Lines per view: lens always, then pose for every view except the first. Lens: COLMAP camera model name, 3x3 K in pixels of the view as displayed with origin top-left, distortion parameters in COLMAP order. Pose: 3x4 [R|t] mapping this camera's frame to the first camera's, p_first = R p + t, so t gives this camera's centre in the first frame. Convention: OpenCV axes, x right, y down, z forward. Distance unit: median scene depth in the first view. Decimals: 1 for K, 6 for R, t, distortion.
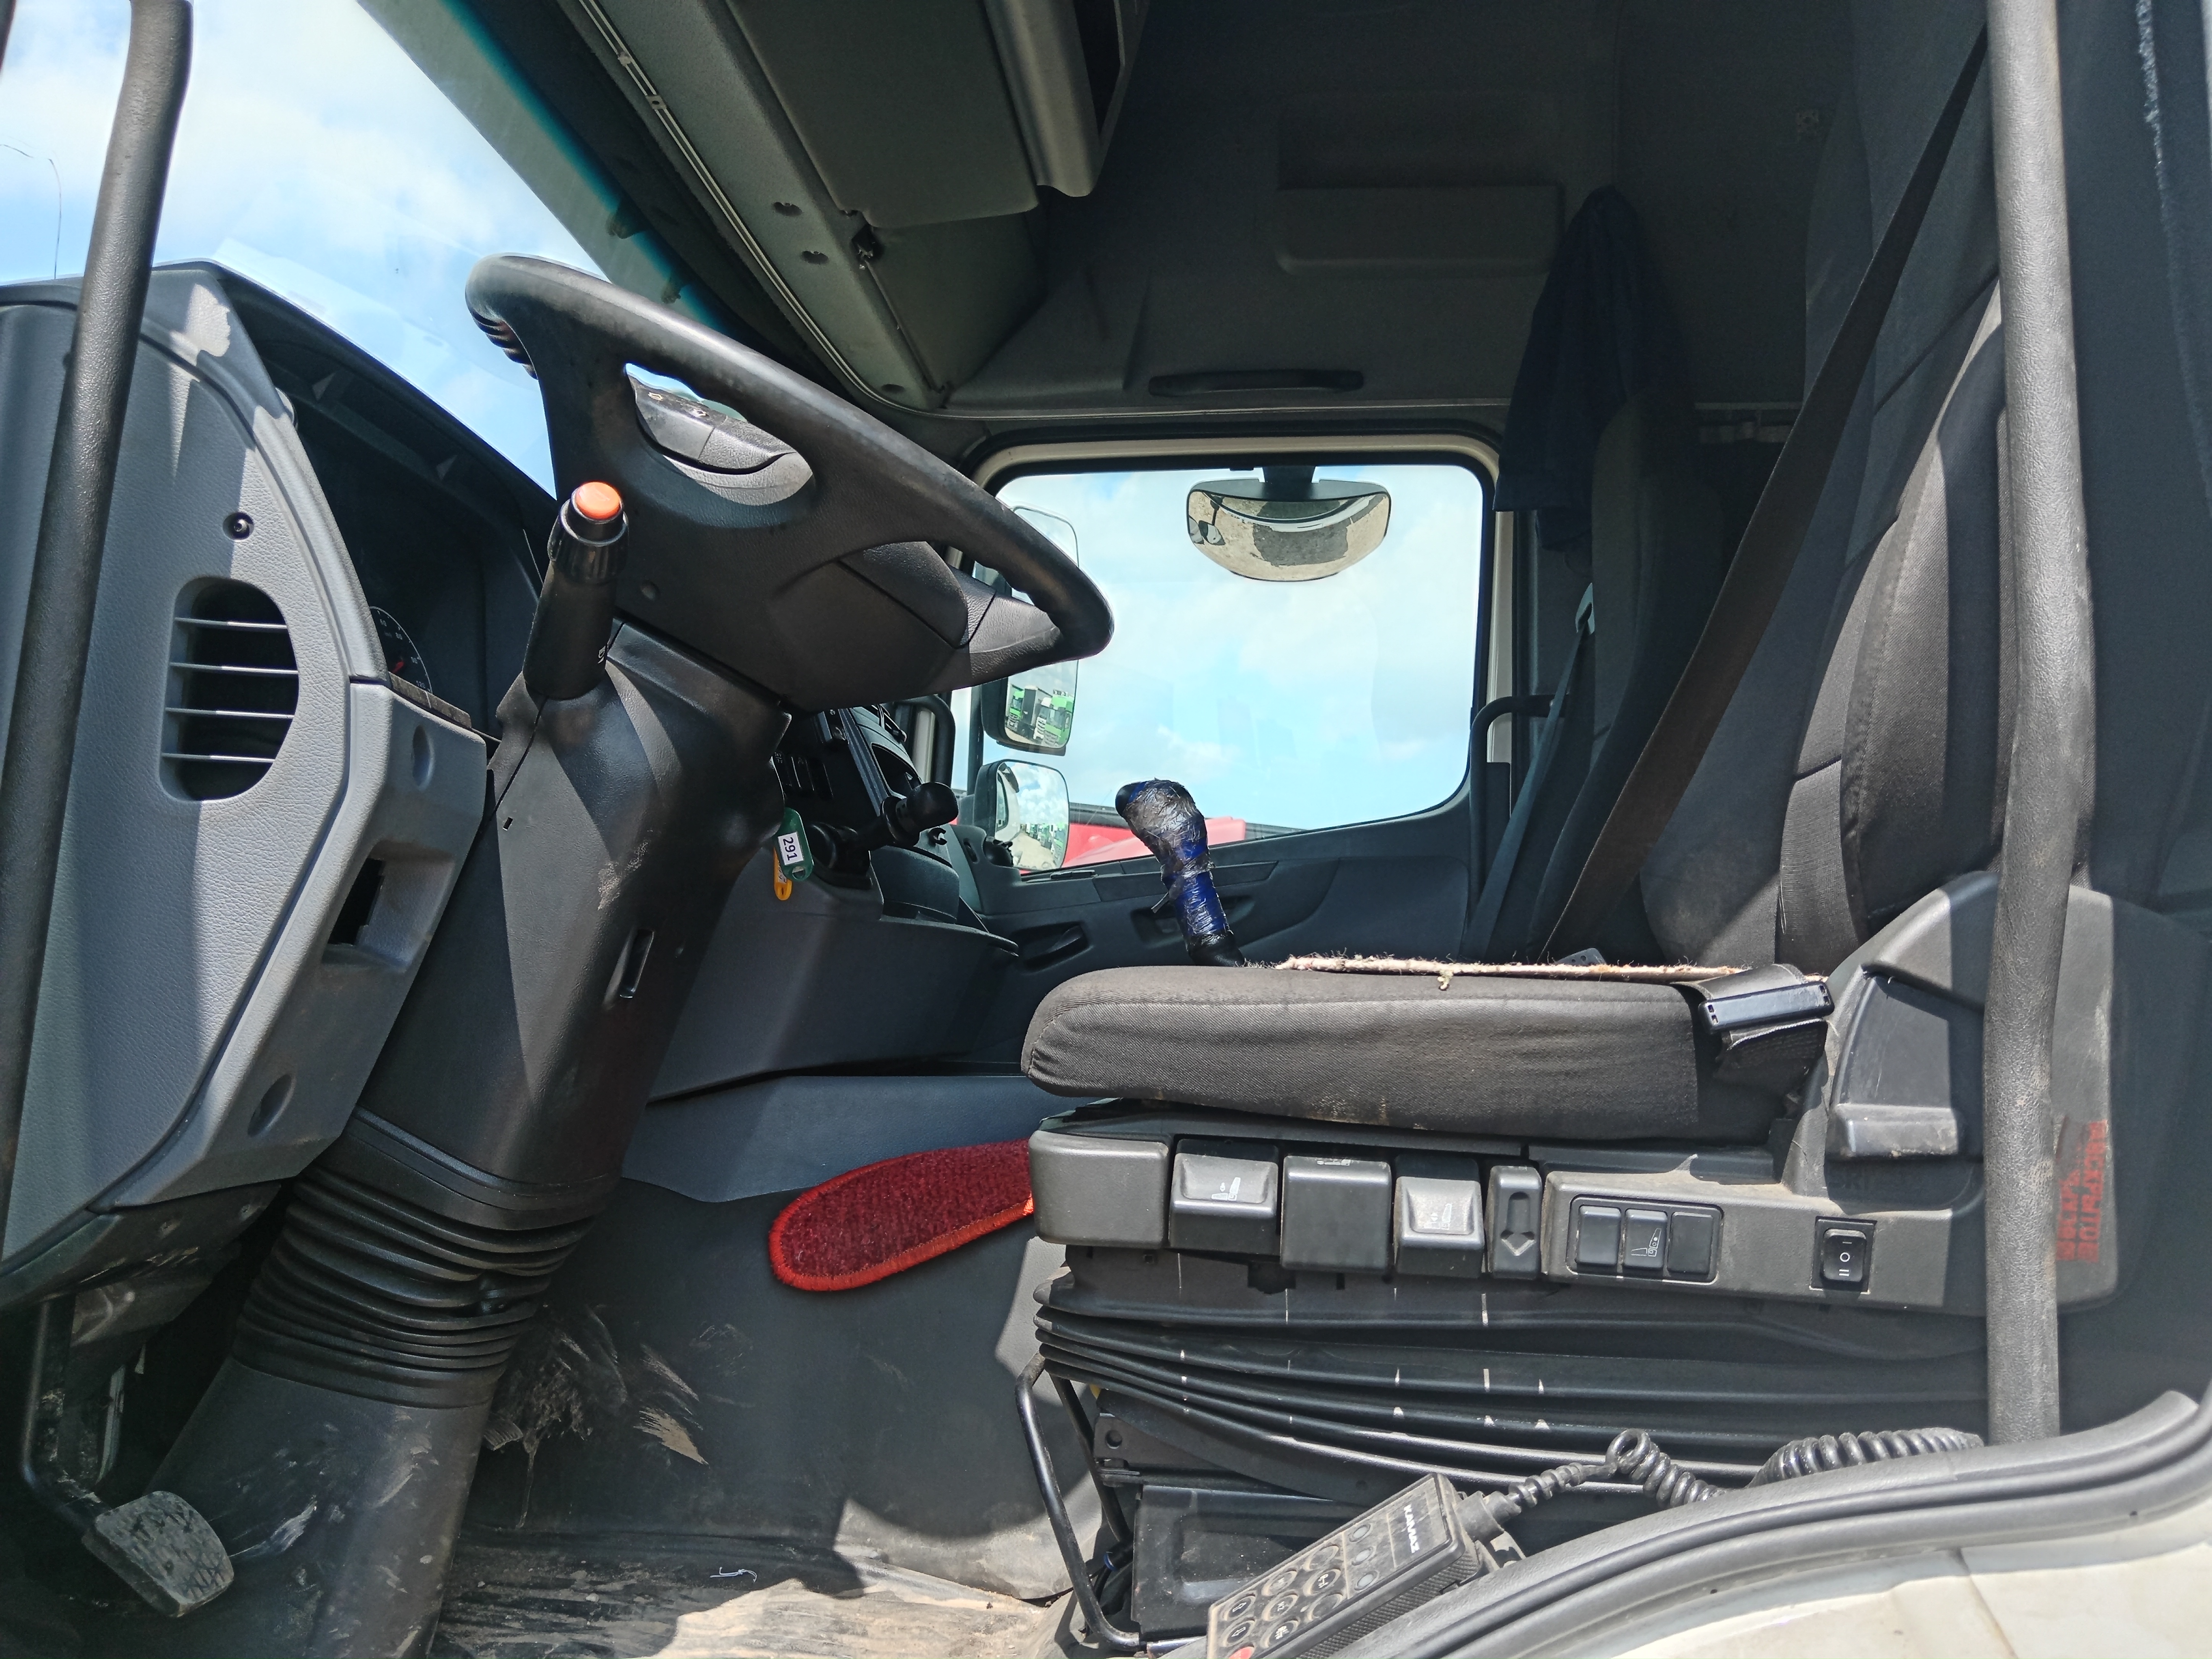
lens RADIAL K [[1708.1, 0, 1114.2], [0, 1708.1, 818.5], [0, 0, 1]] dist [-0.006897, 0.002181]
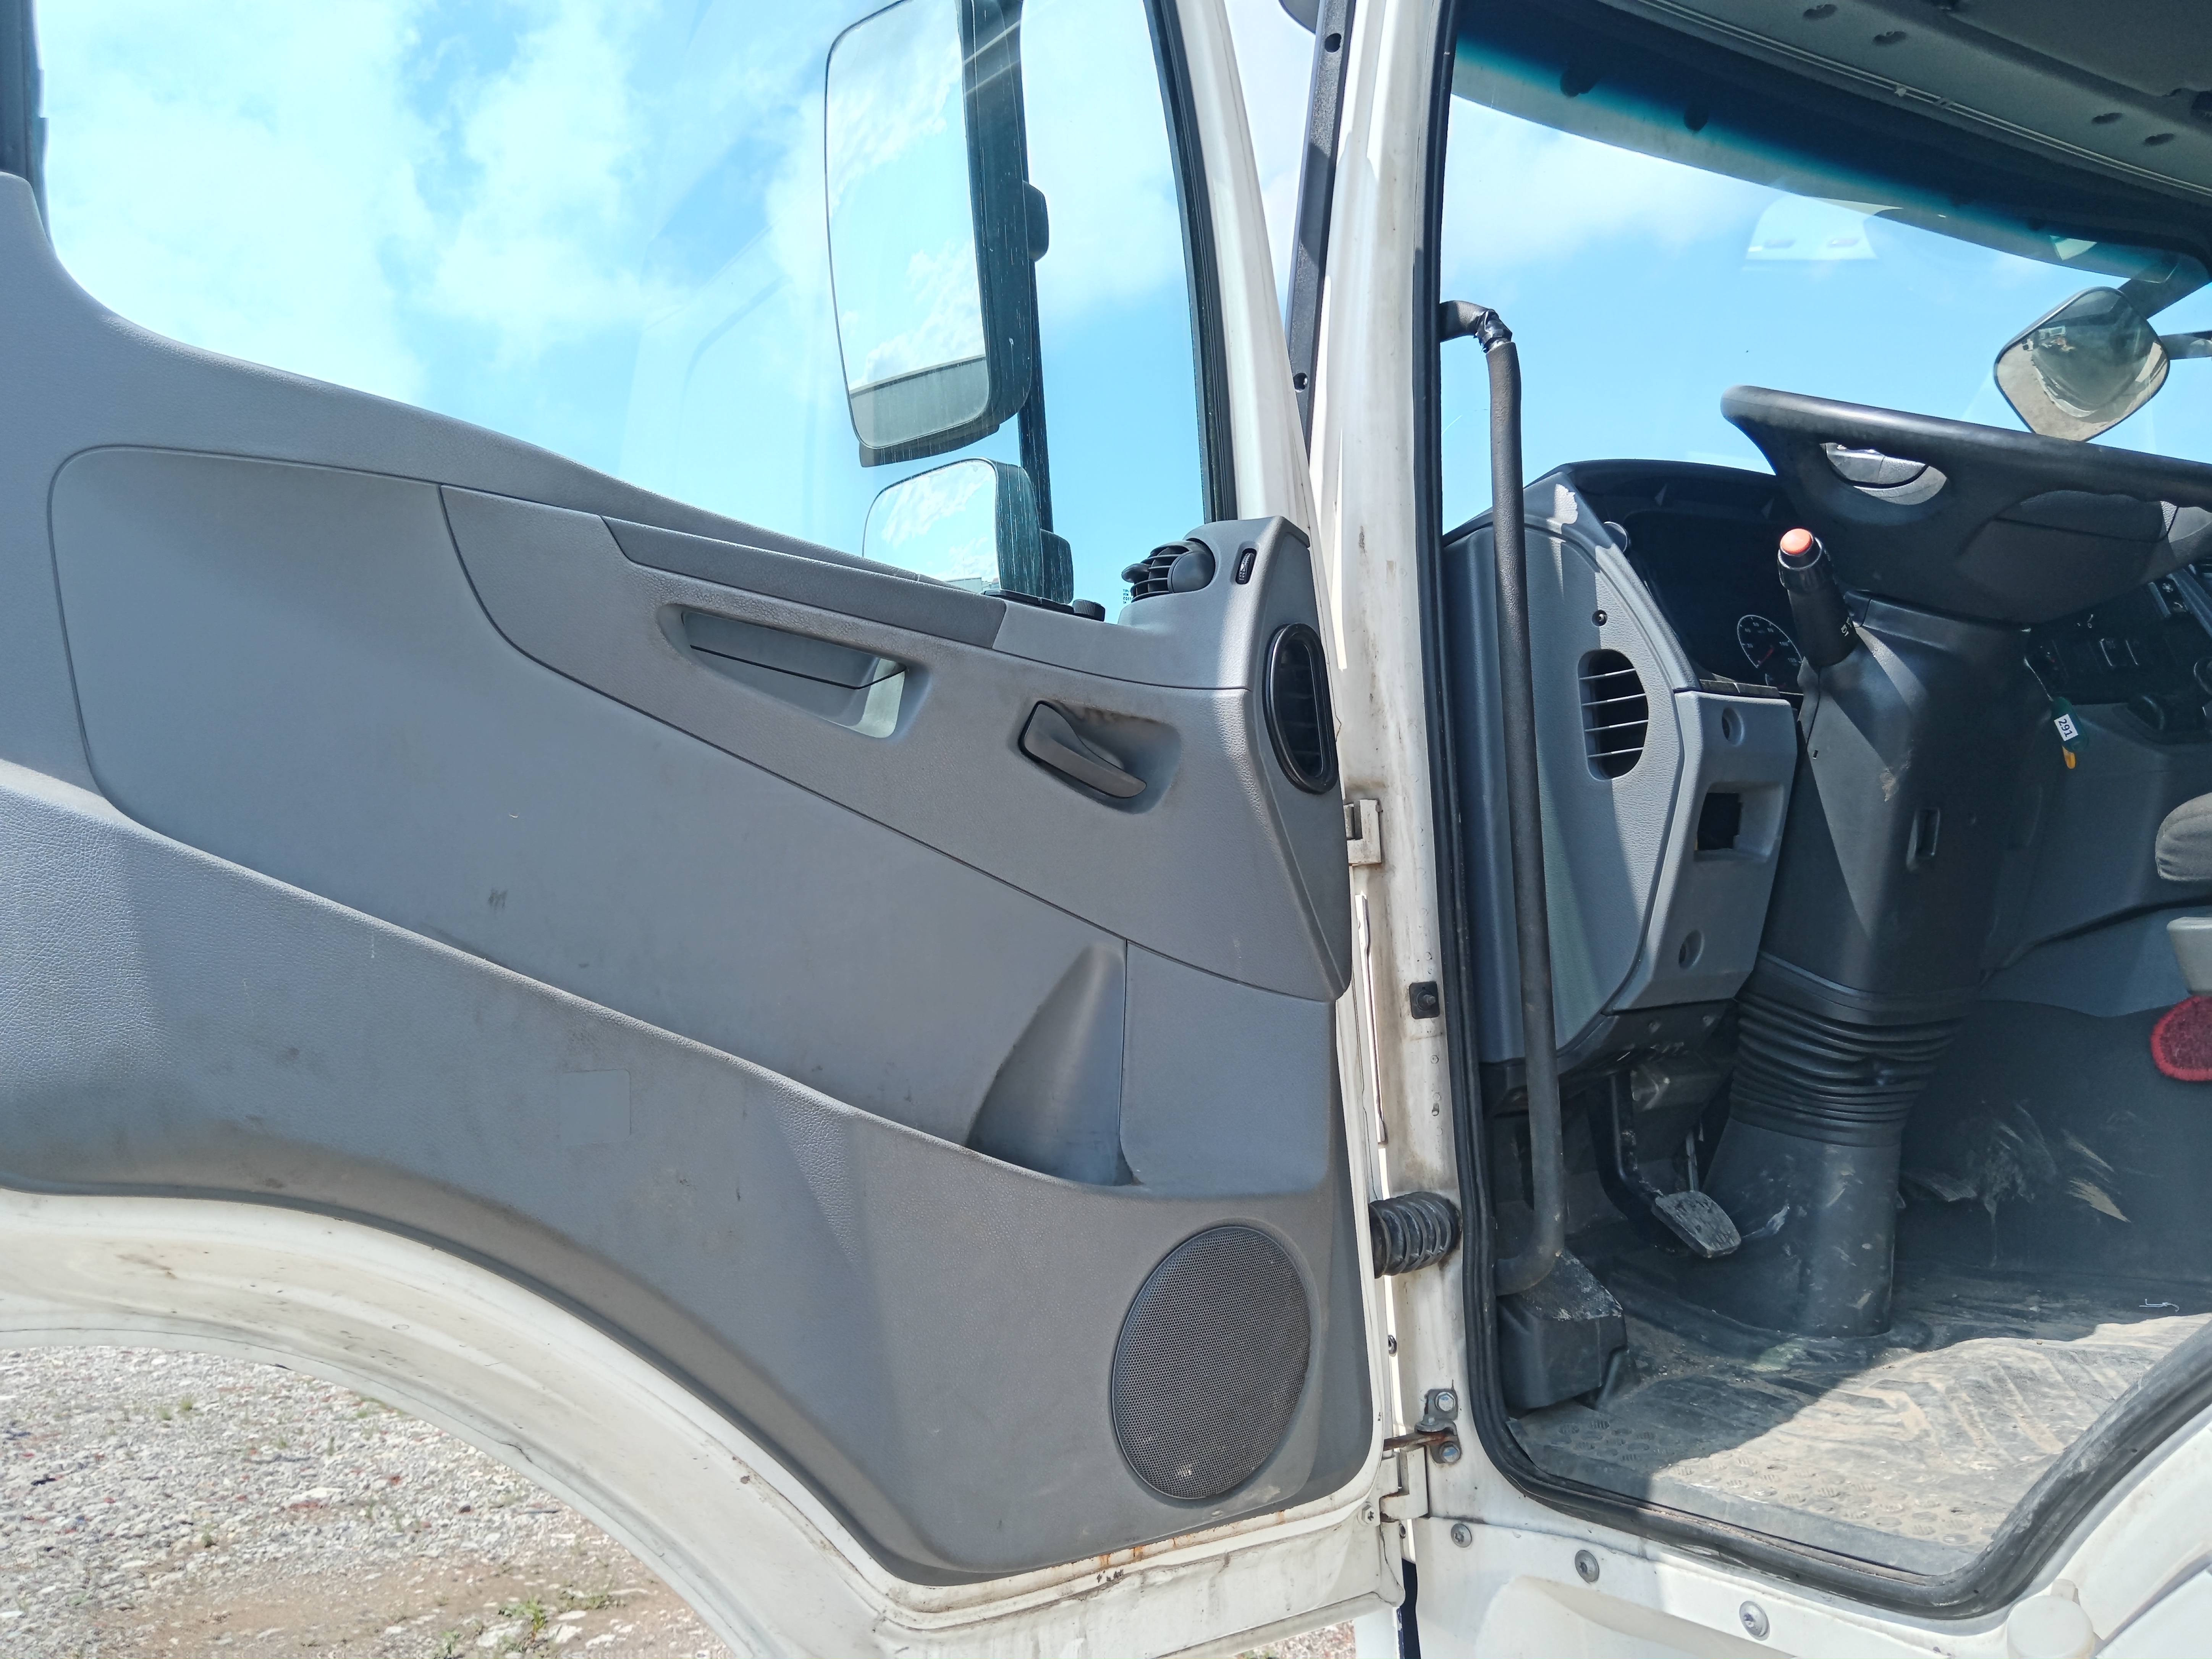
lens RADIAL K [[1708.1, 0, 1156.0], [0, 1708.1, 814.4], [0, 0, 1]] dist [-0.006897, 0.002181]
pose [[0.615792, -0.151126, -0.773280, 0.427403], [0.185942, 0.981586, -0.043763, 0.012586], [0.765654, -0.116836, 0.632553, -0.380102]]
